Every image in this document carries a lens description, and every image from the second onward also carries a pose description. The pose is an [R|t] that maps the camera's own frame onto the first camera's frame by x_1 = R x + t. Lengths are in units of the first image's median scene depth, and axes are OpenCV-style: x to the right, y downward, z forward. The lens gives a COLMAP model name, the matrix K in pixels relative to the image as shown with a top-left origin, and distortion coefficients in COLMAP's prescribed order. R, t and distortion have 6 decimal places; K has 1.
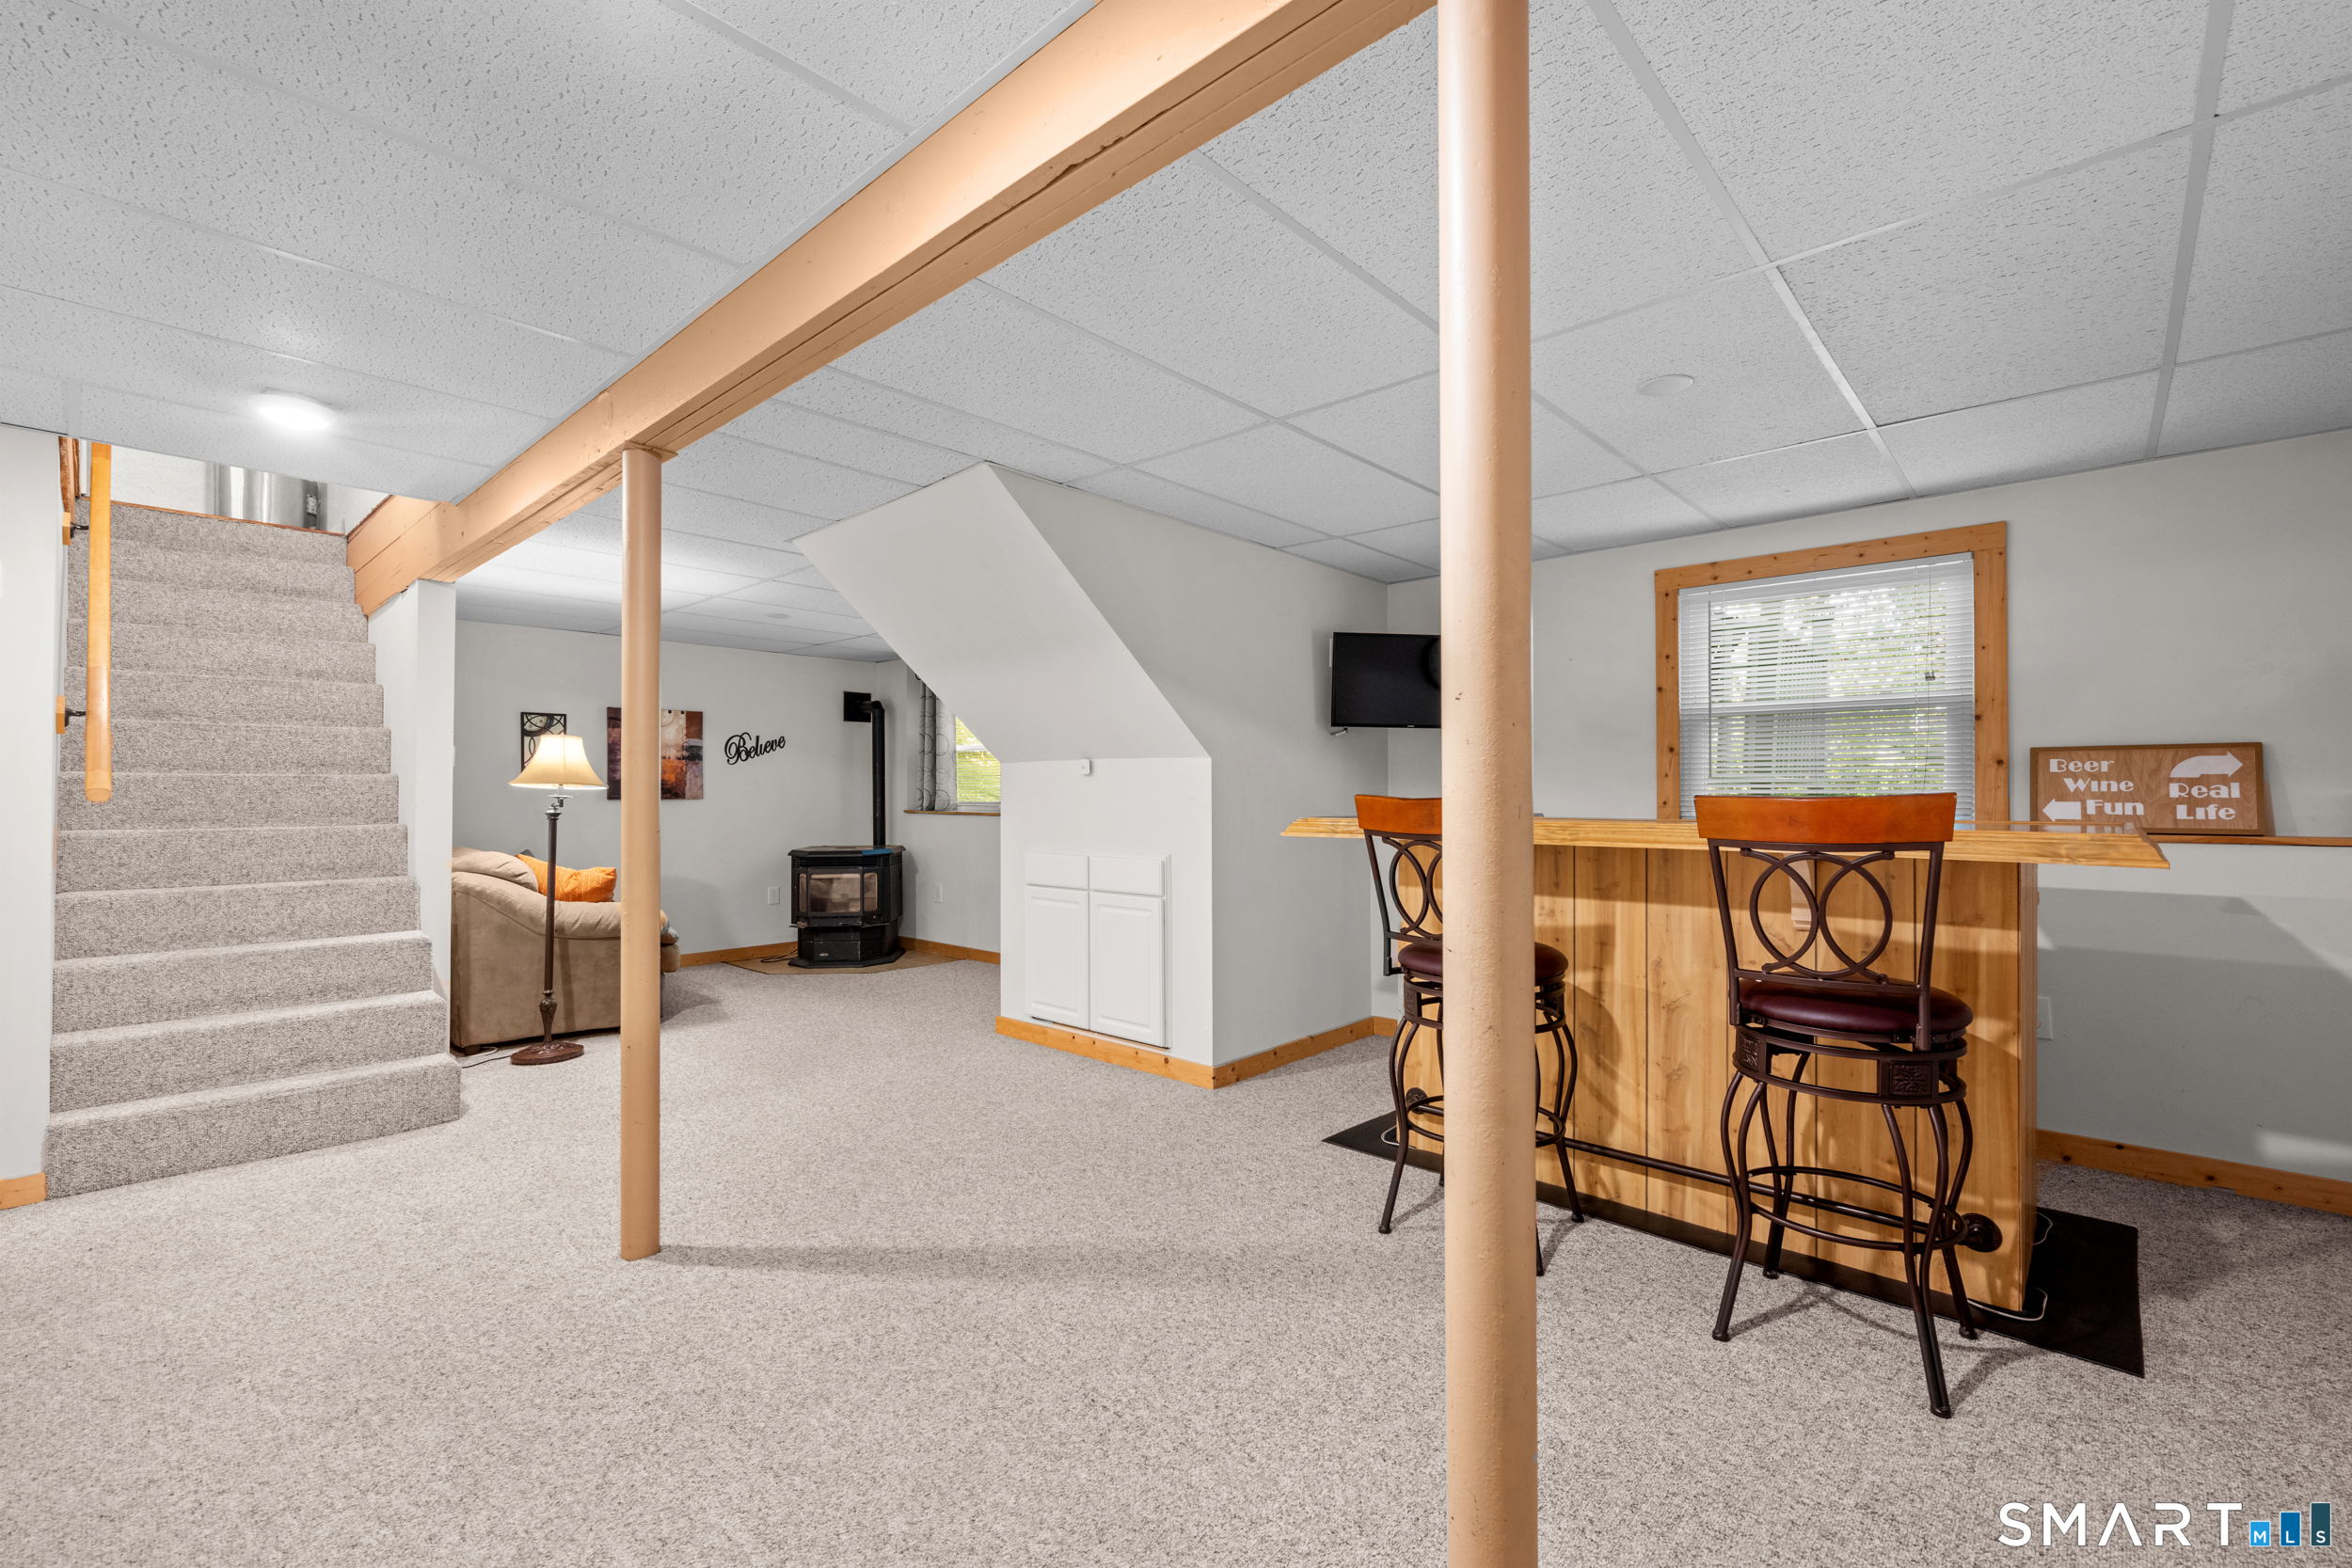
lens RADIAL K [[1003.8, 0, 1159.8], [0, 1003.8, 784.3], [0, 0, 1]] dist [0.001042, -0.000659]
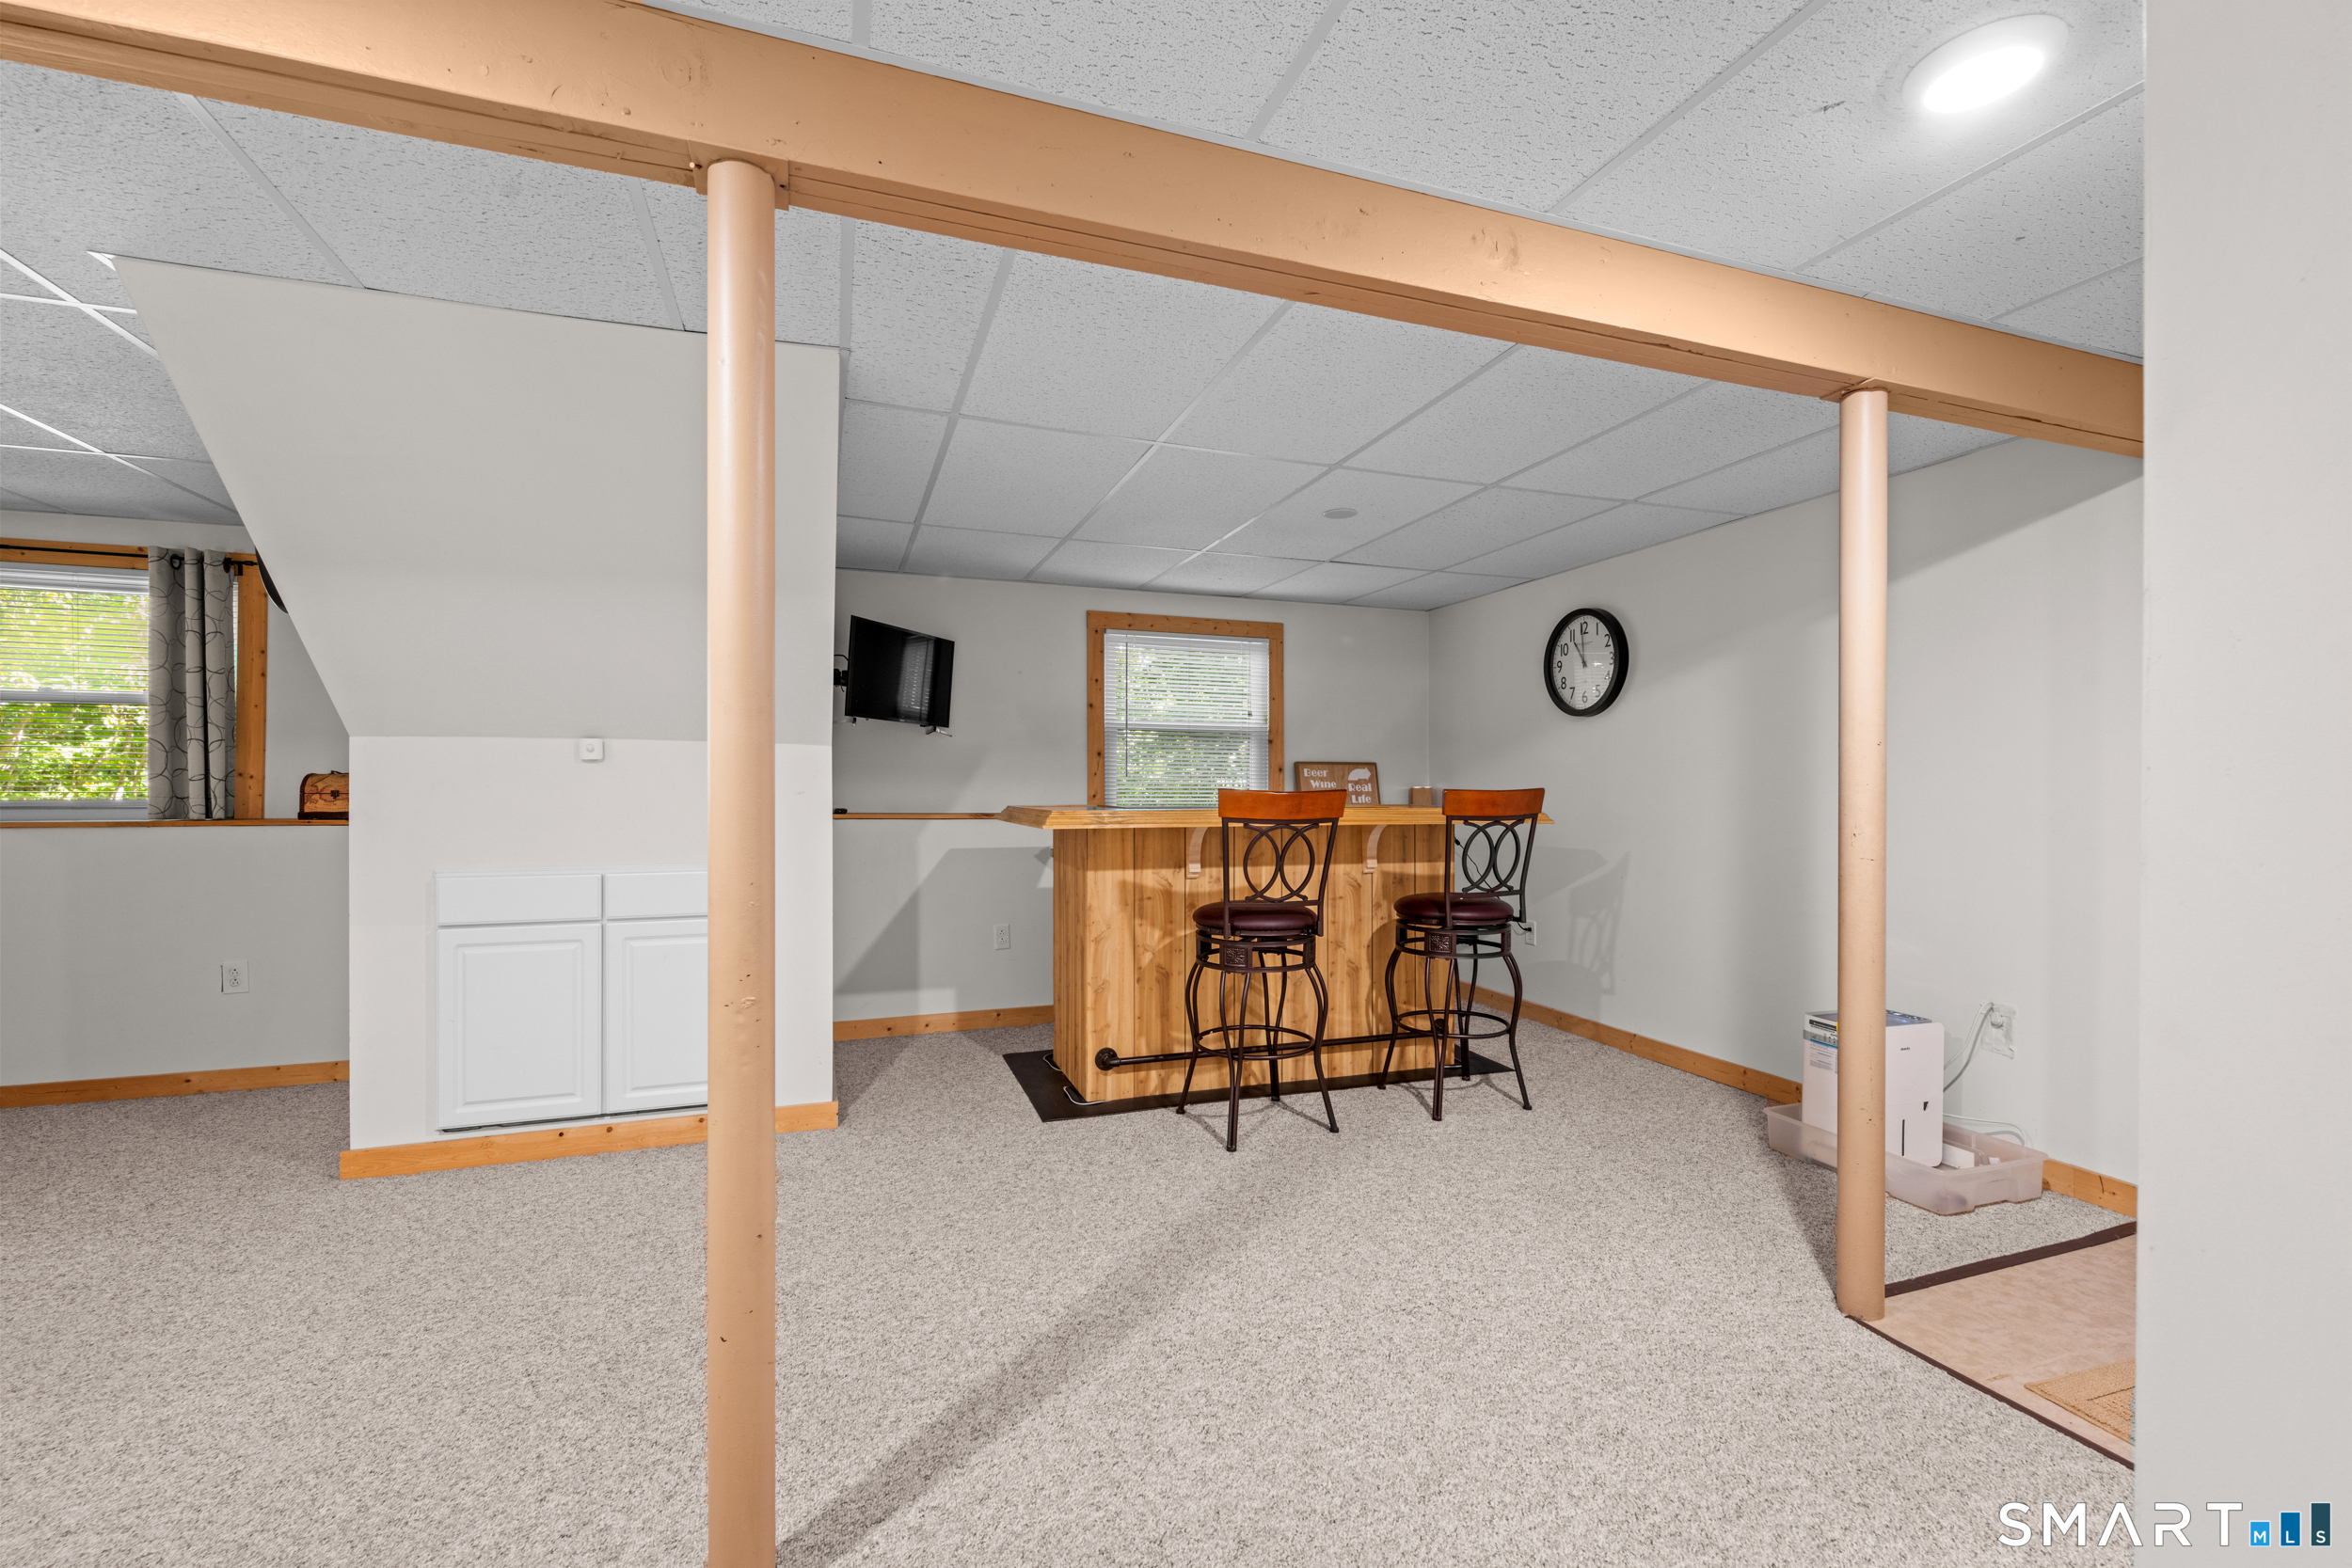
lens RADIAL K [[1003.8, 0, 1169.9], [0, 1003.8, 792.1], [0, 0, 1]] dist [0.001042, -0.000659]
pose [[0.453628, -0.002216, 0.891188, -0.750407], [-0.010205, 0.999918, 0.007681, 0.004268], [-0.891133, -0.012579, 0.453568, 0.441453]]
